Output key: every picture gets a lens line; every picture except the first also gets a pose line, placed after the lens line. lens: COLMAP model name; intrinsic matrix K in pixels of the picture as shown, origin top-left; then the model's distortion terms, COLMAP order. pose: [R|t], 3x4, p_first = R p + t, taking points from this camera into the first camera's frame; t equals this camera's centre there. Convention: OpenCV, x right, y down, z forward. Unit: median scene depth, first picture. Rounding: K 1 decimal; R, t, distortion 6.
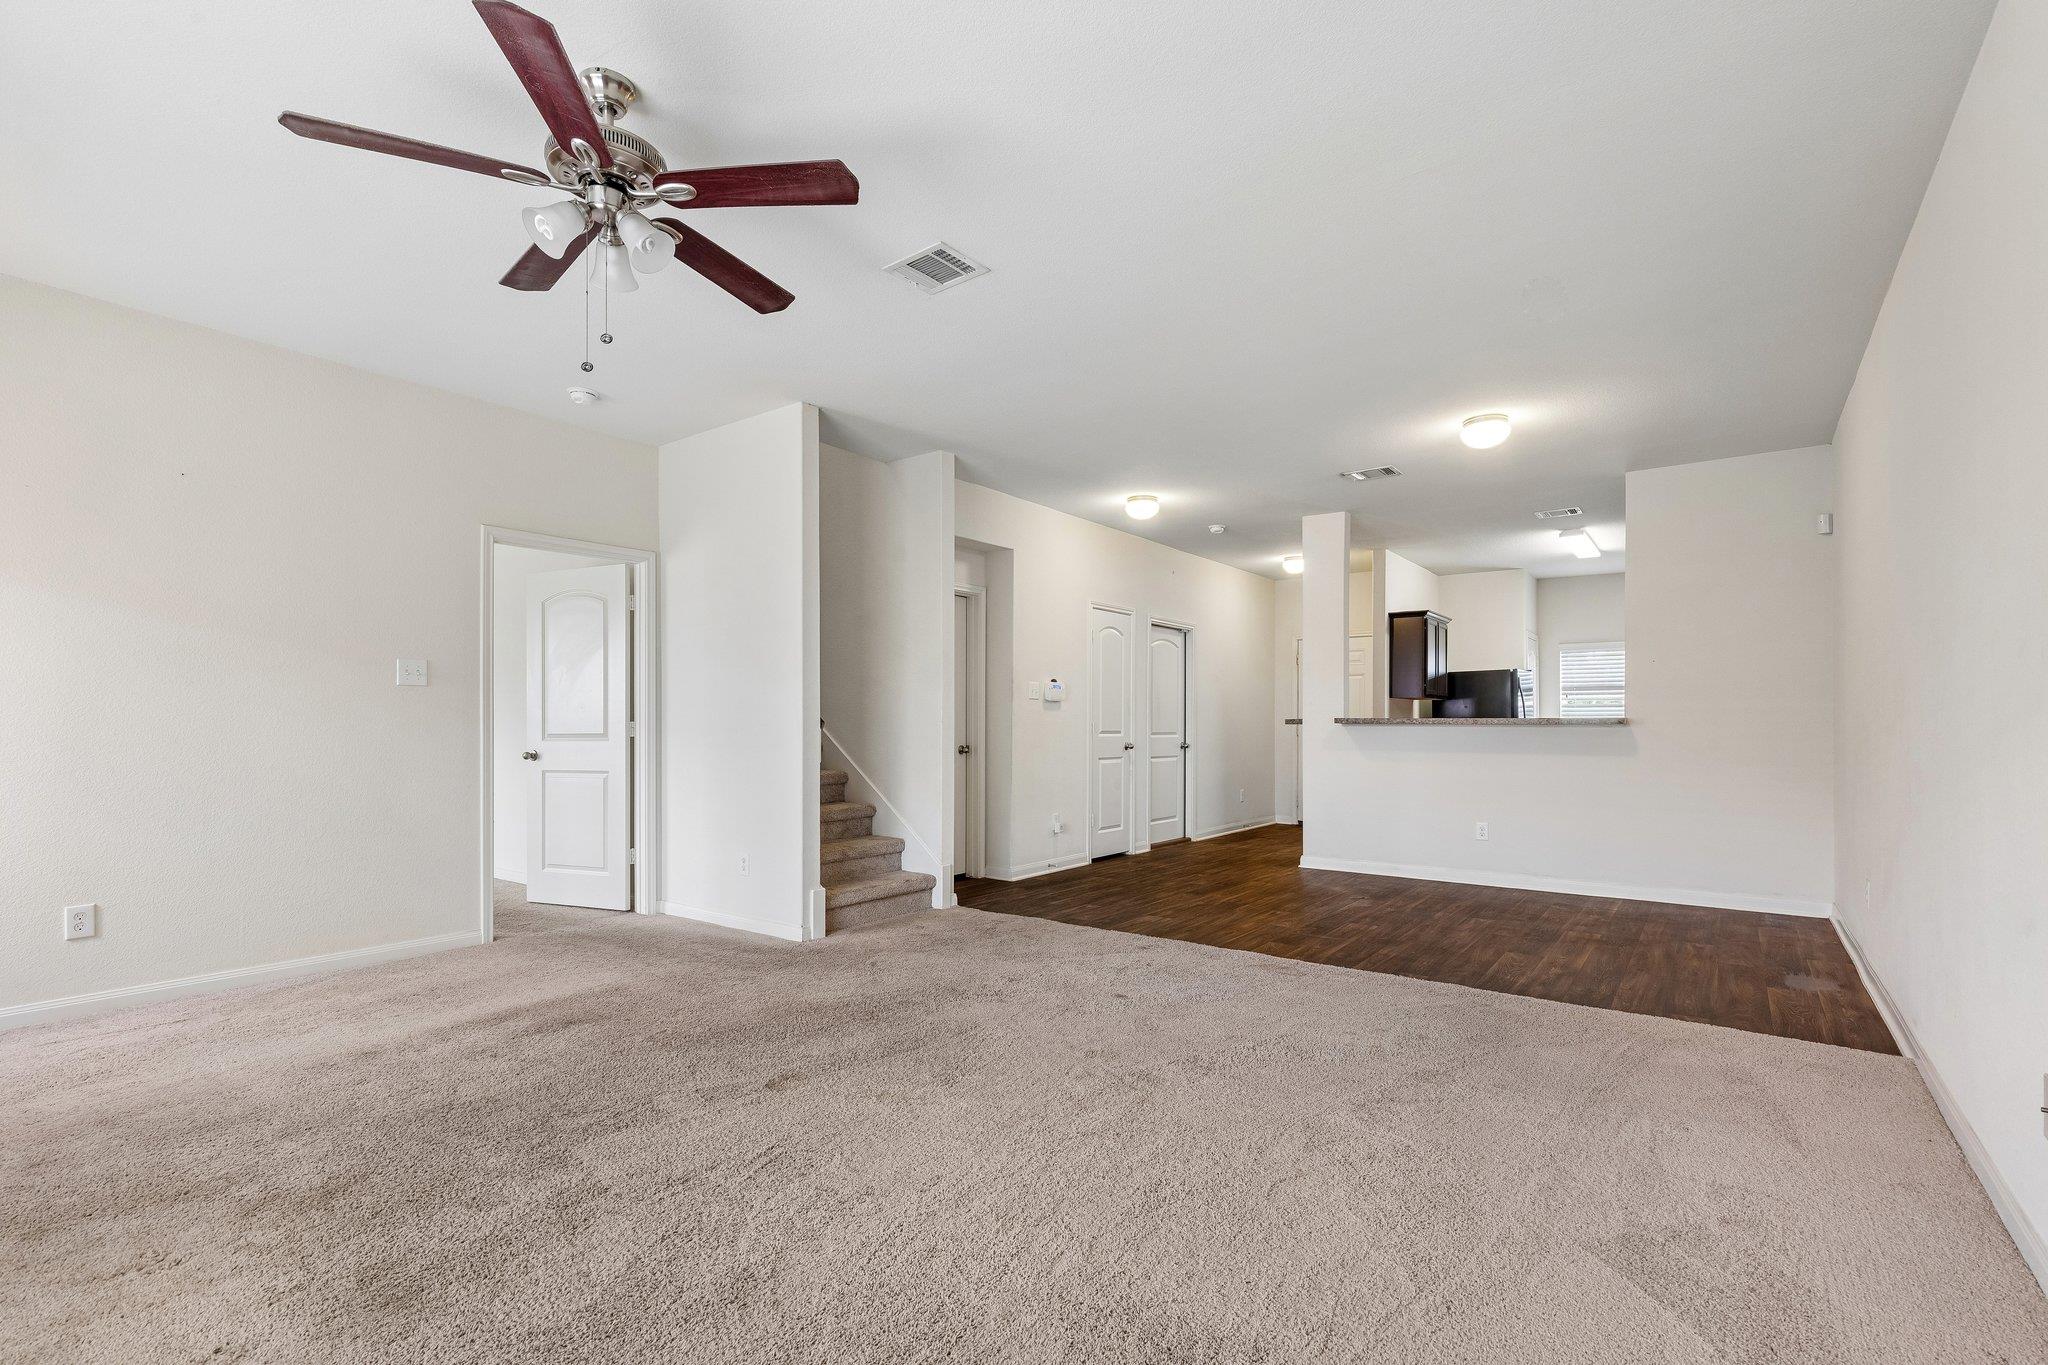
lens RADIAL K [[925.3, 0, 1024.4], [0, 925.3, 692.0], [0, 0, 1]] dist [0.012394, -0.001866]
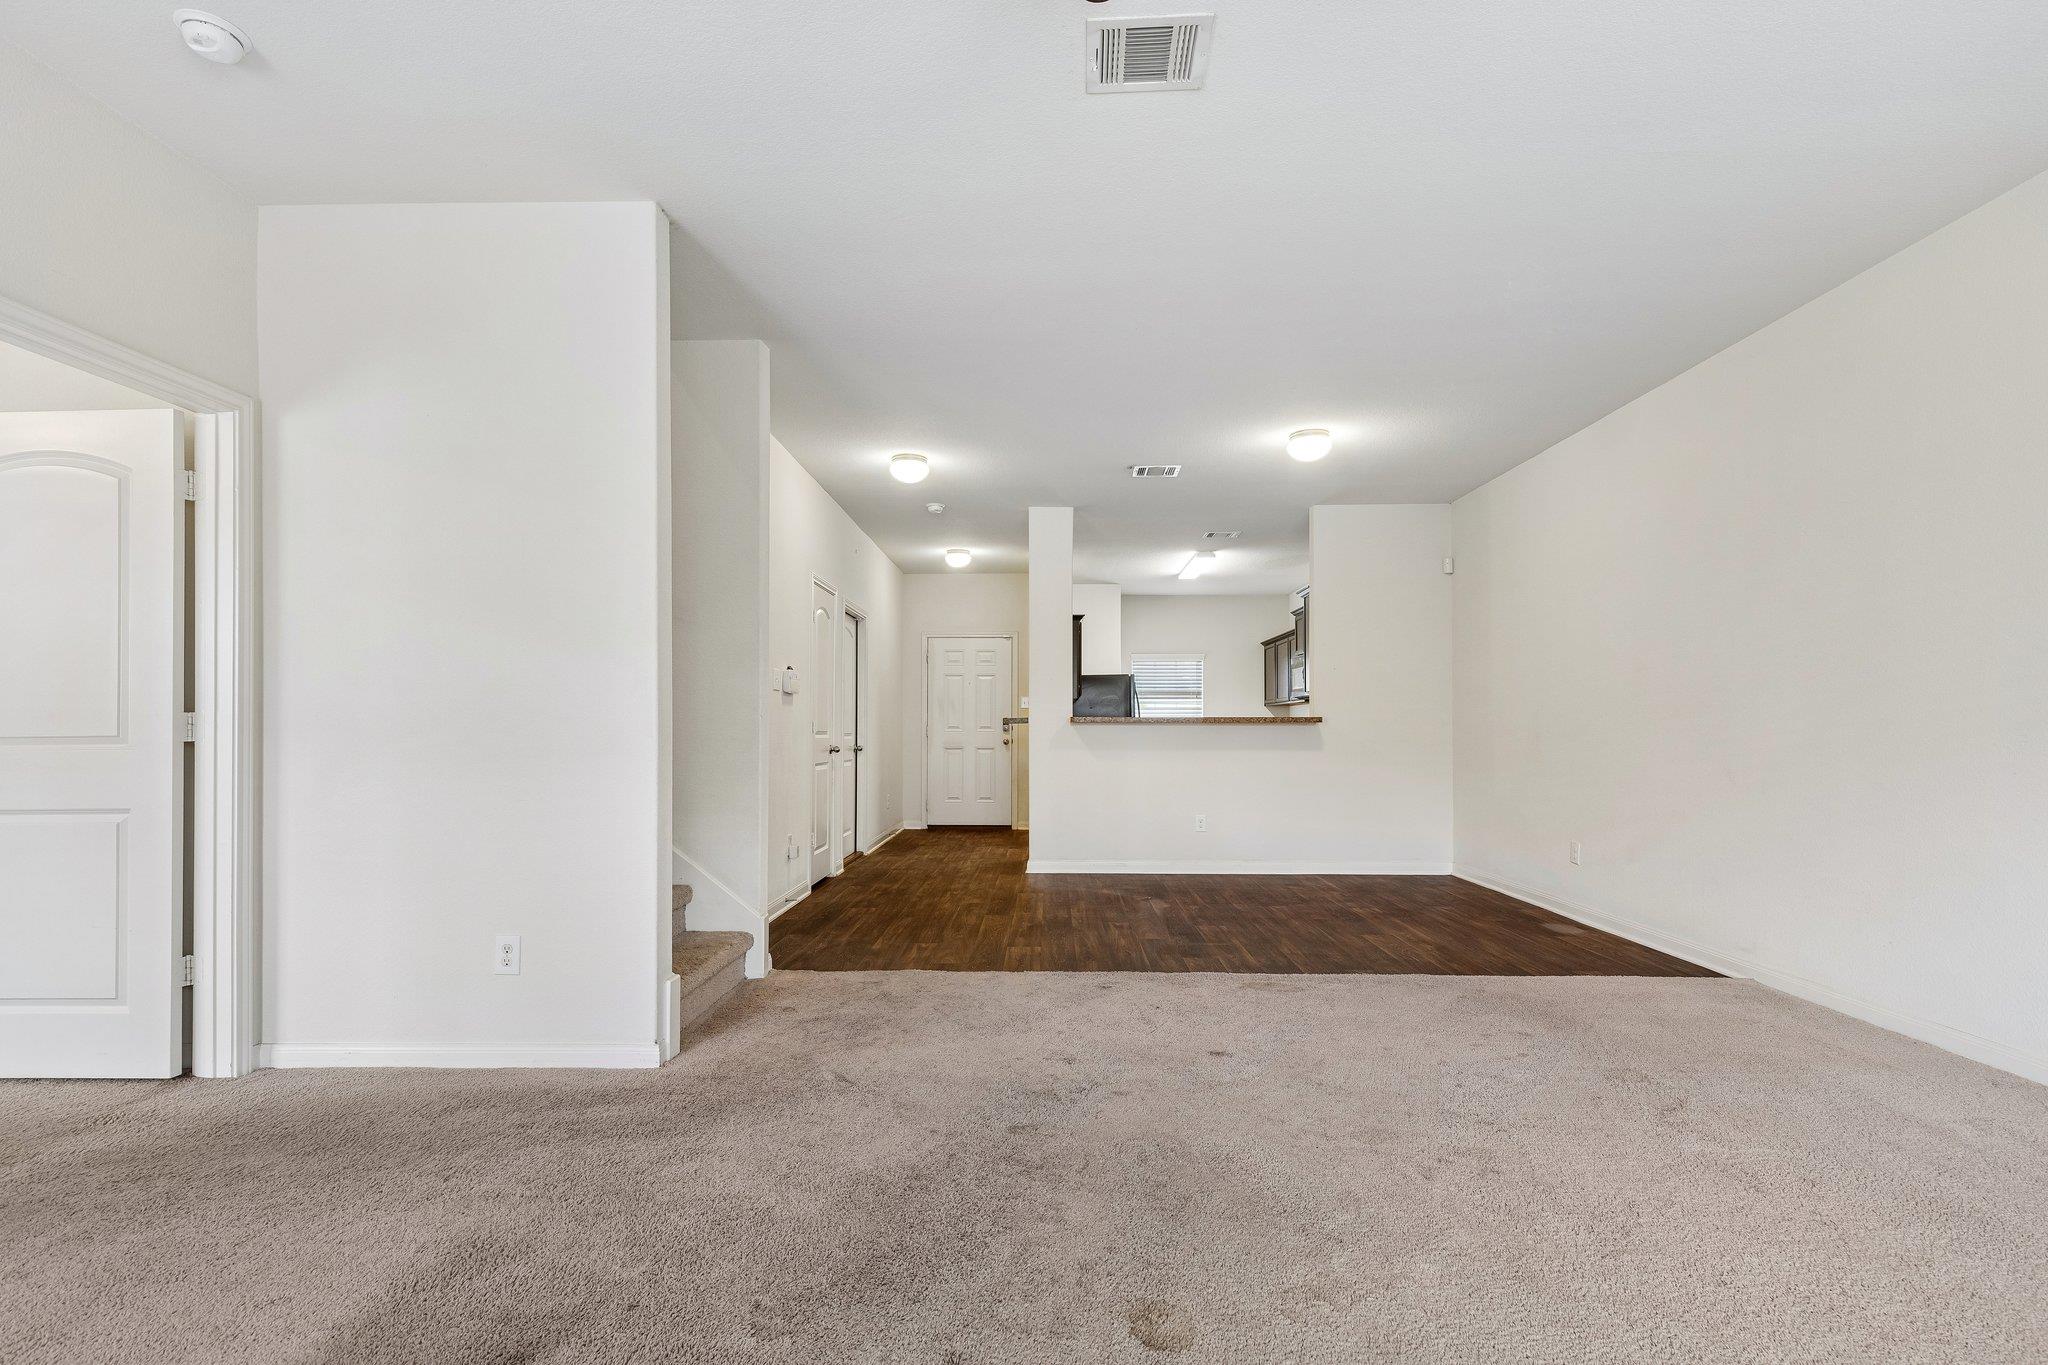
lens RADIAL K [[925.3, 0, 1037.3], [0, 925.3, 696.0], [0, 0, 1]] dist [0.012394, -0.001866]
pose [[0.814835, 0.018856, 0.579387, -0.337182], [-0.019314, 0.999799, -0.005375, 0.015866], [-0.579371, -0.006811, 0.815035, 0.292240]]
